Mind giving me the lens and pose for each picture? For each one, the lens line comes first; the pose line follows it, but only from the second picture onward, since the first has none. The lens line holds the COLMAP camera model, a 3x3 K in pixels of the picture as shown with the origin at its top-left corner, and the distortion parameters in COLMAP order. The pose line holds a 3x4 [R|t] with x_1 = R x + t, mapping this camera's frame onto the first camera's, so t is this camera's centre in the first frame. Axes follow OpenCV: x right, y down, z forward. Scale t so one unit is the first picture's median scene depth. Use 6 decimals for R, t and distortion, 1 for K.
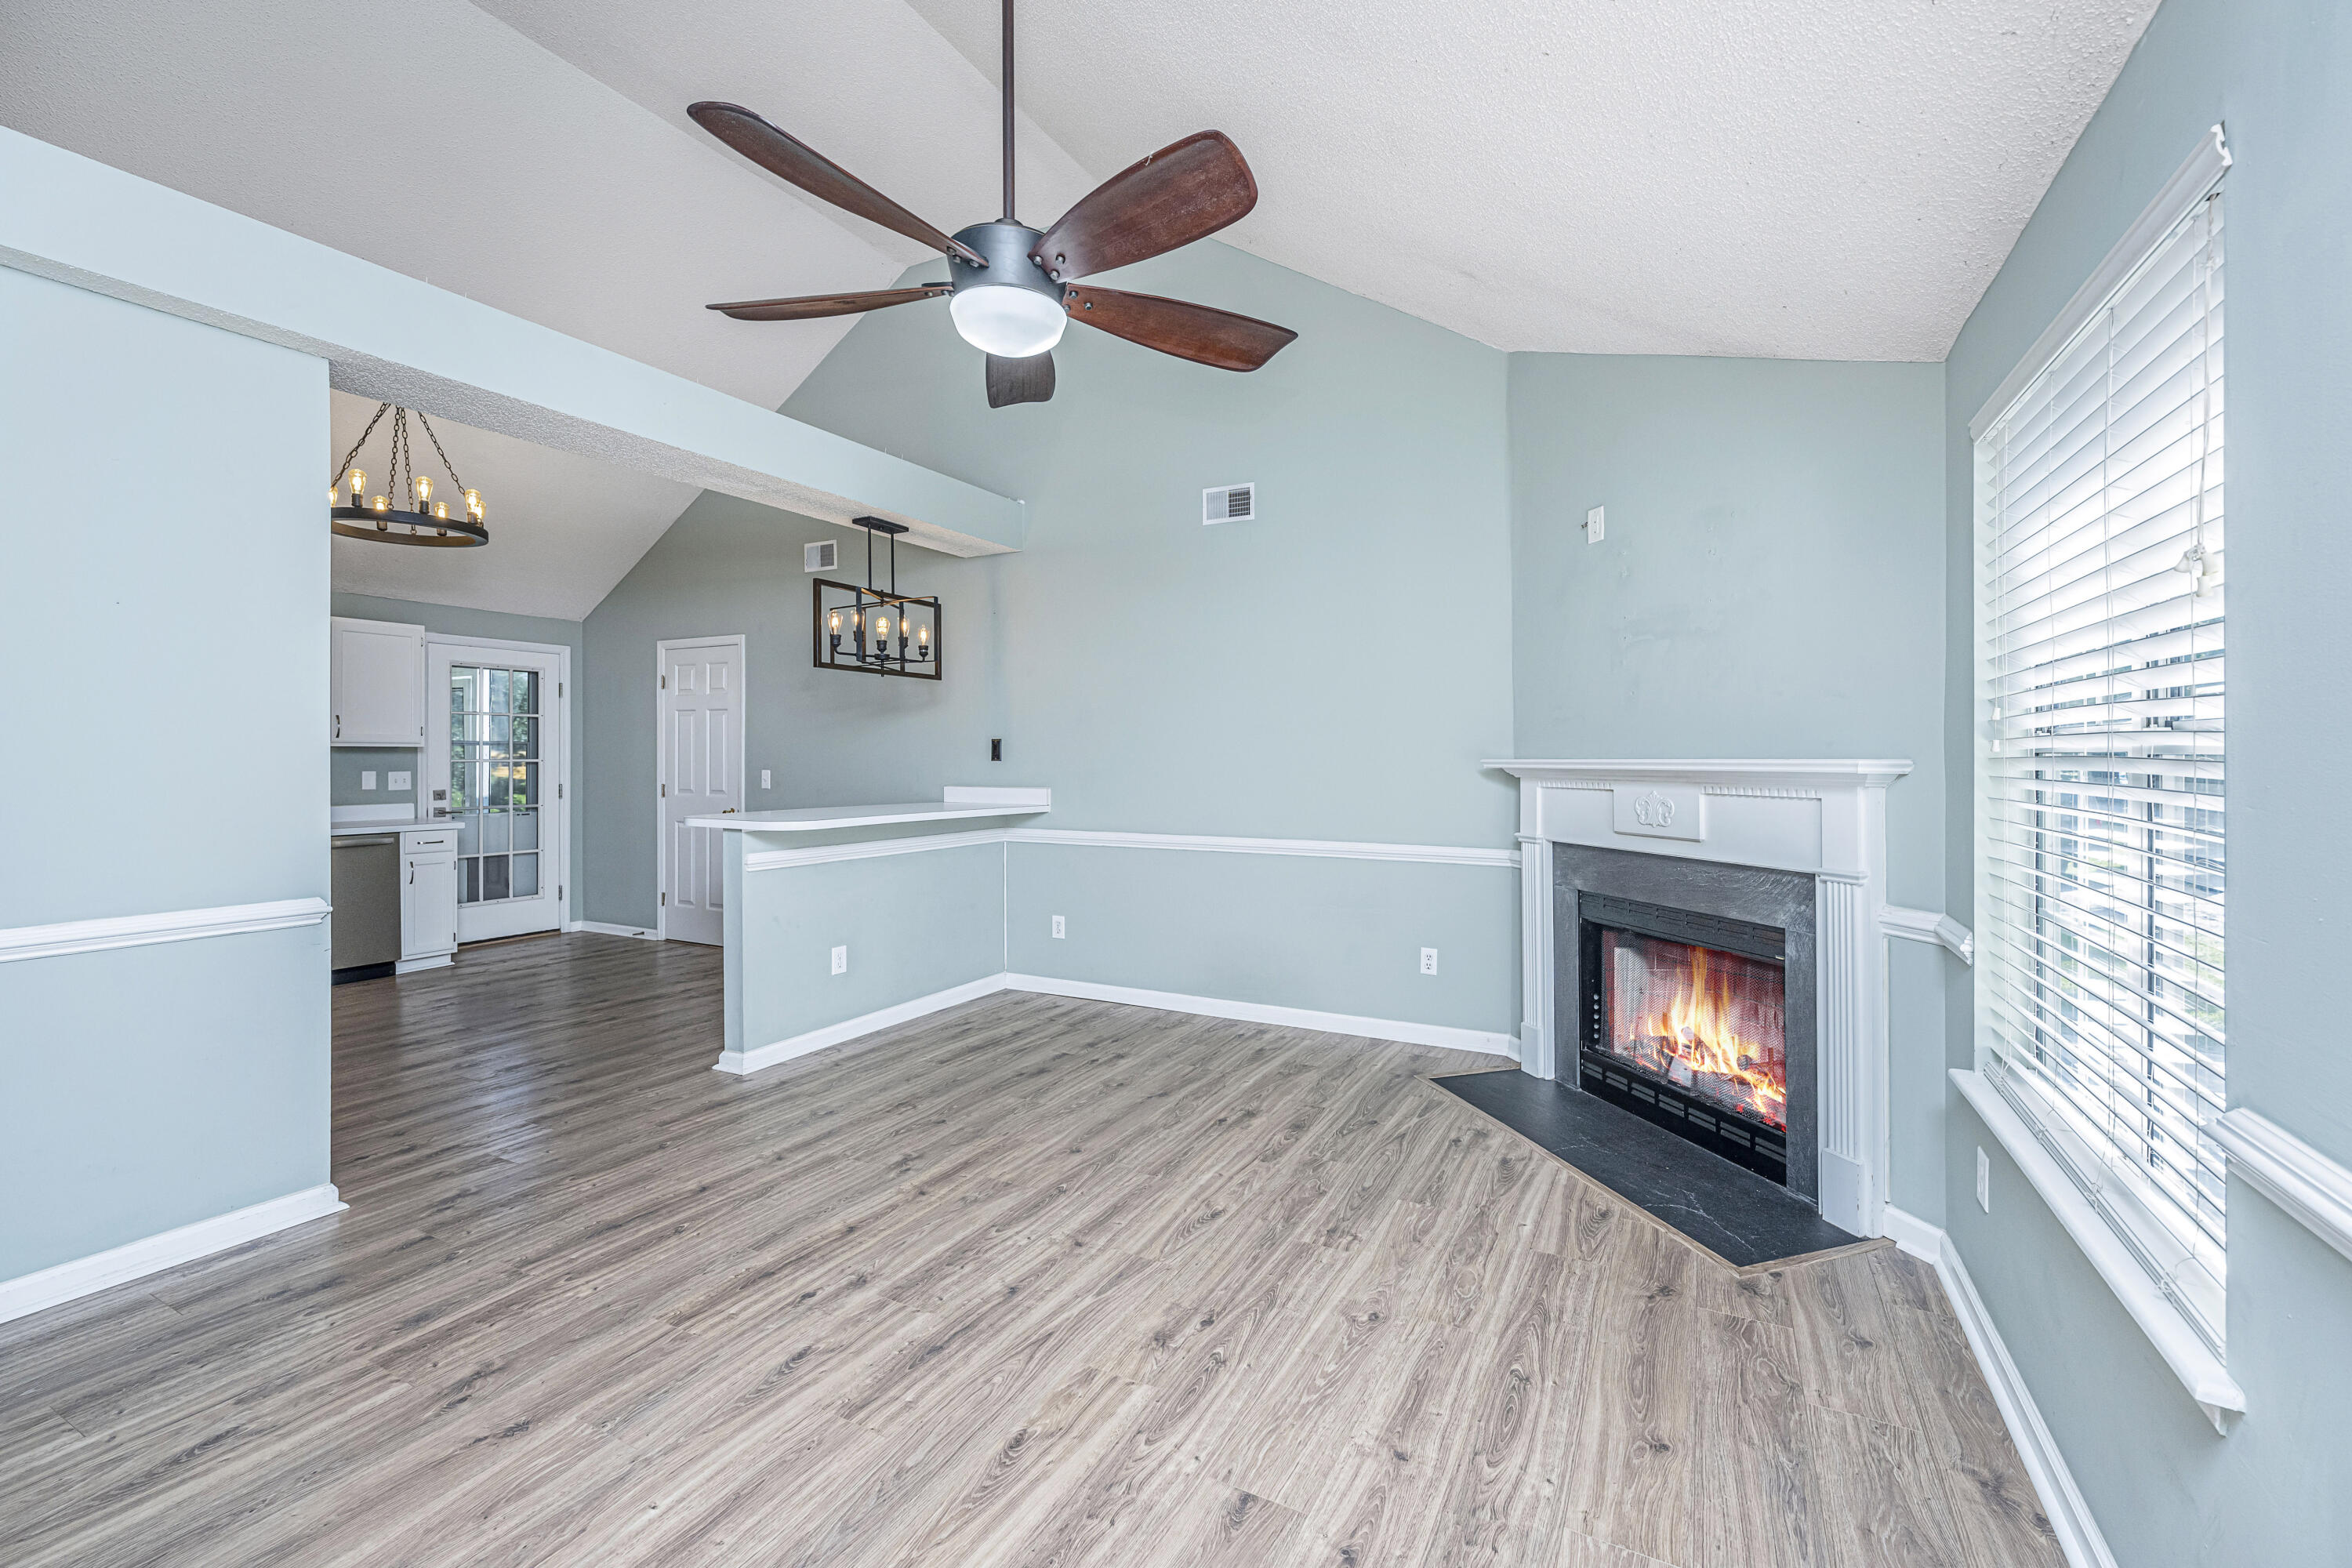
lens RADIAL K [[996.1, 0, 1217.1], [0, 996.1, 776.3], [0, 0, 1]] dist [-0.001485, -0.000004]
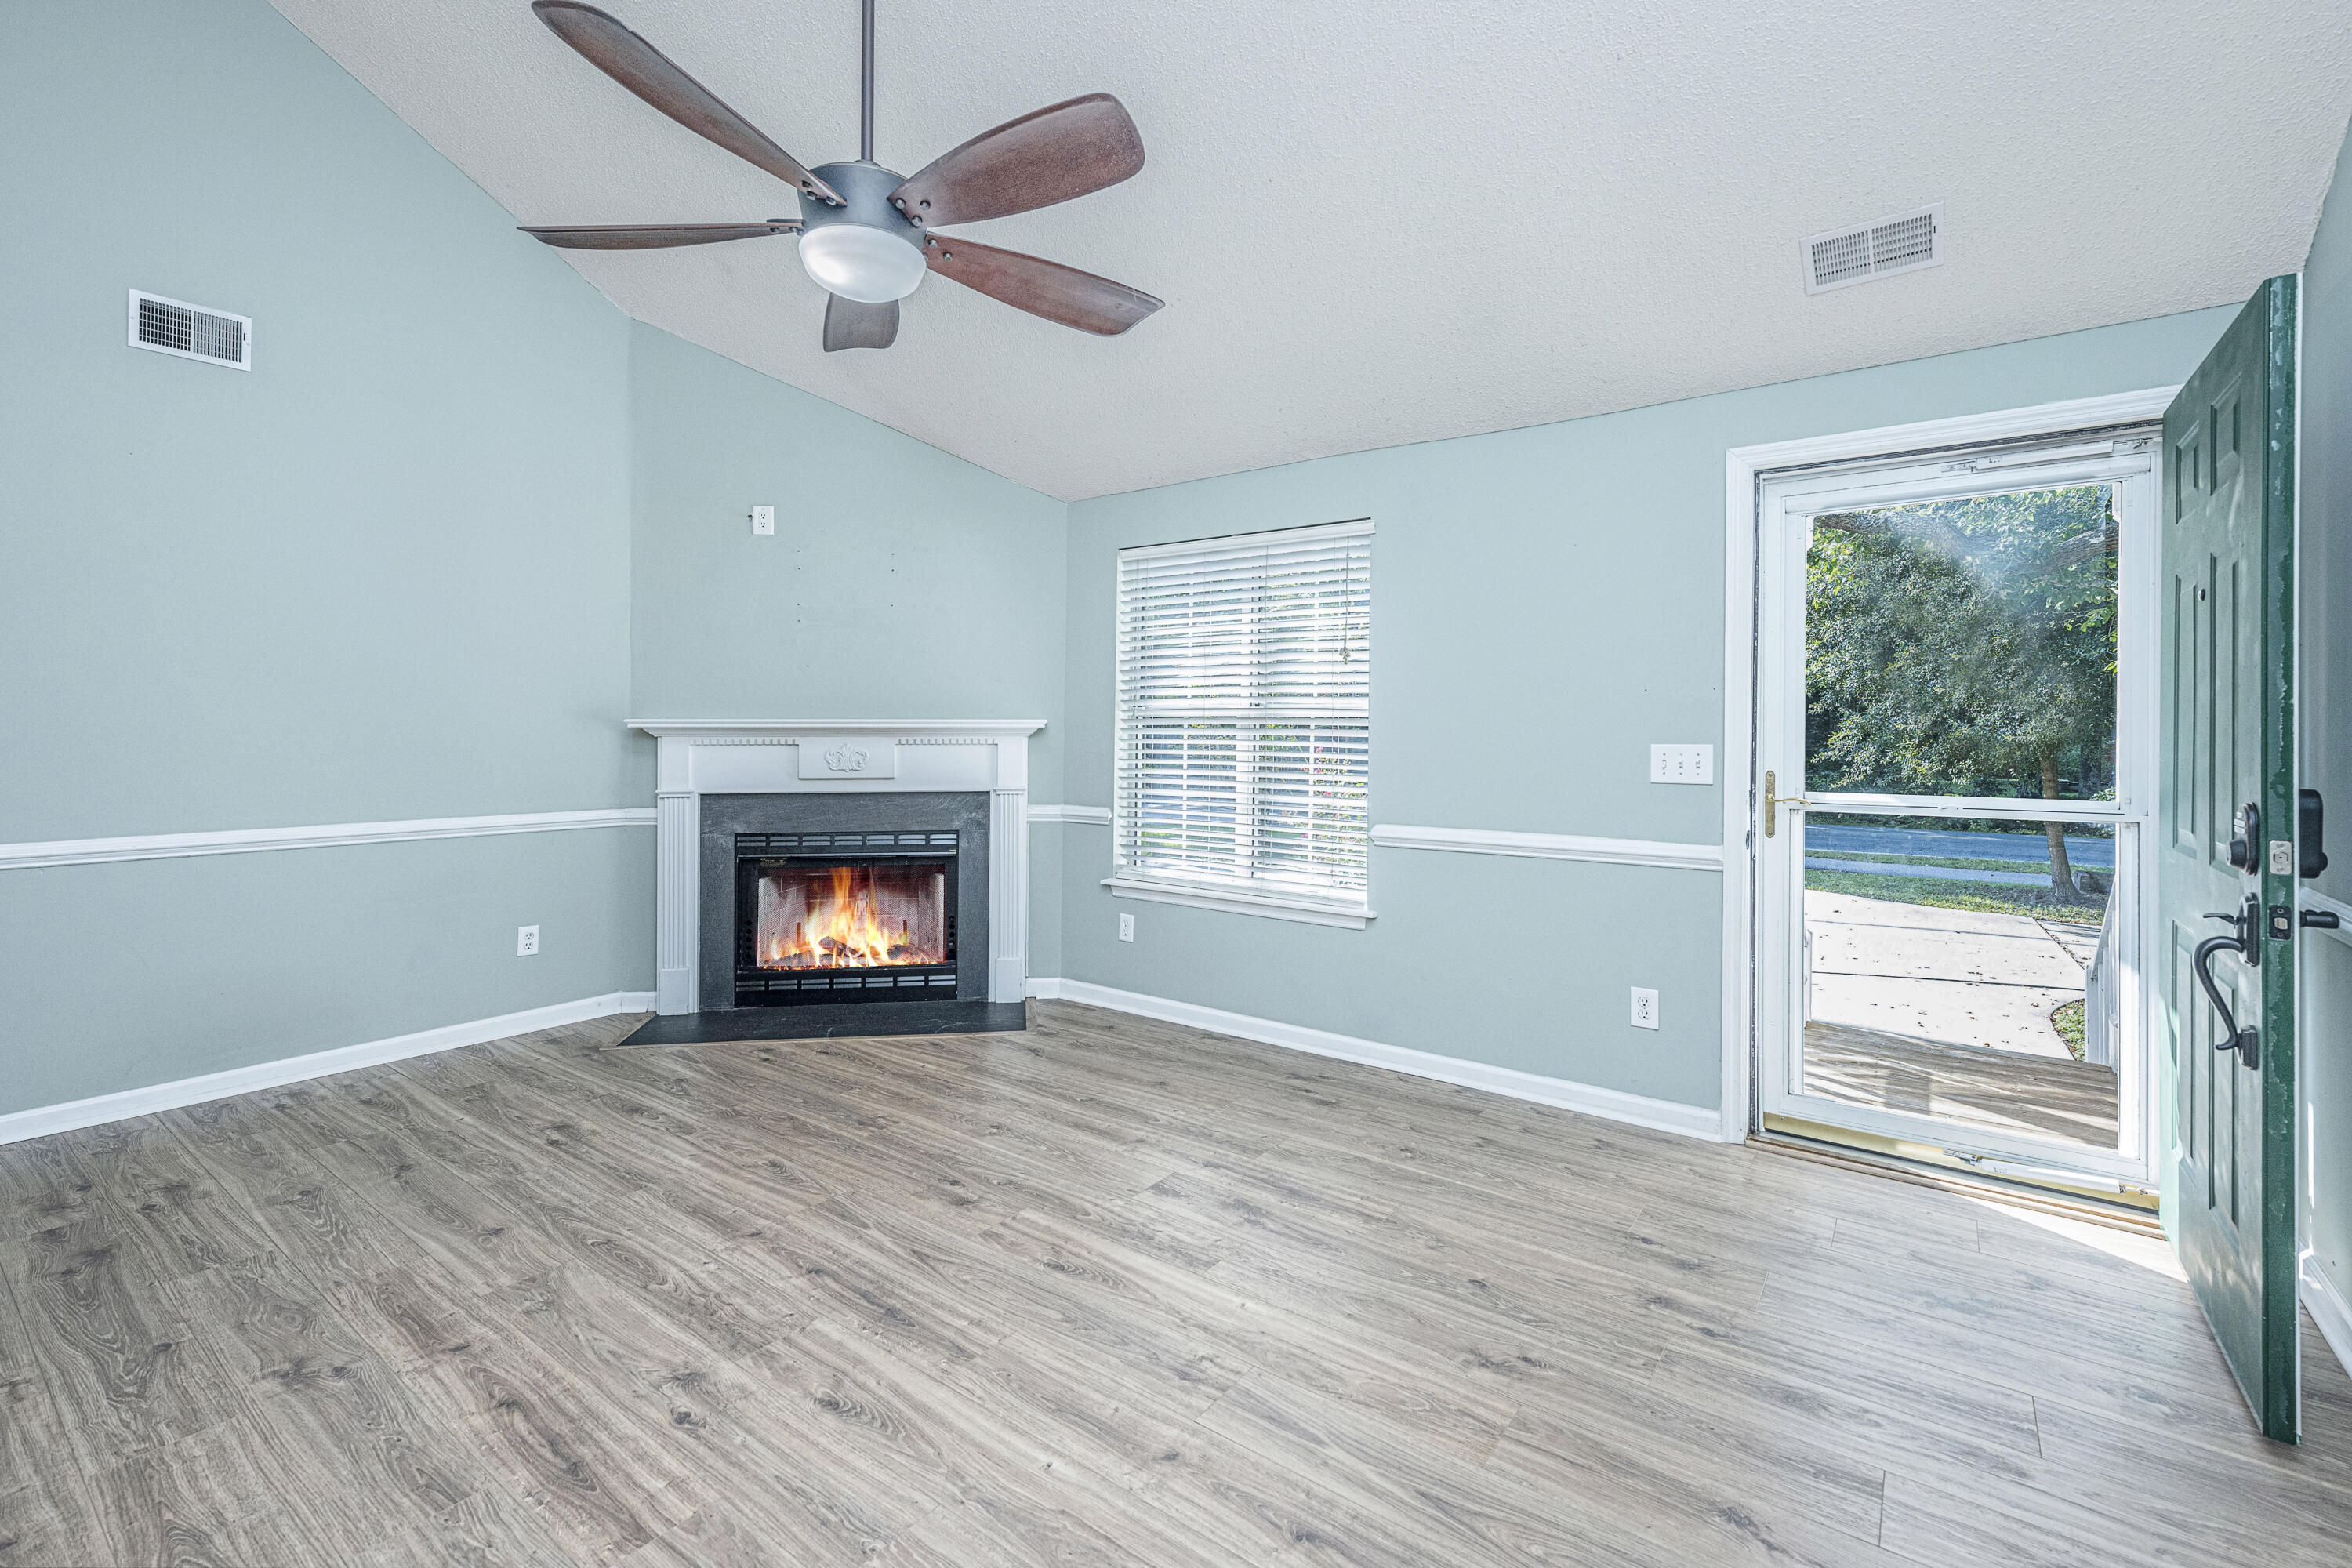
lens RADIAL K [[996.5, 0, 1144.8], [0, 996.5, 778.6], [0, 0, 1]] dist [-0.000934, 0.000089]
pose [[0.194903, -0.048472, 0.979624, -0.865230], [0.015363, 0.998806, 0.046364, 0.006709], [-0.980702, 0.006013, 0.195415, 0.414313]]
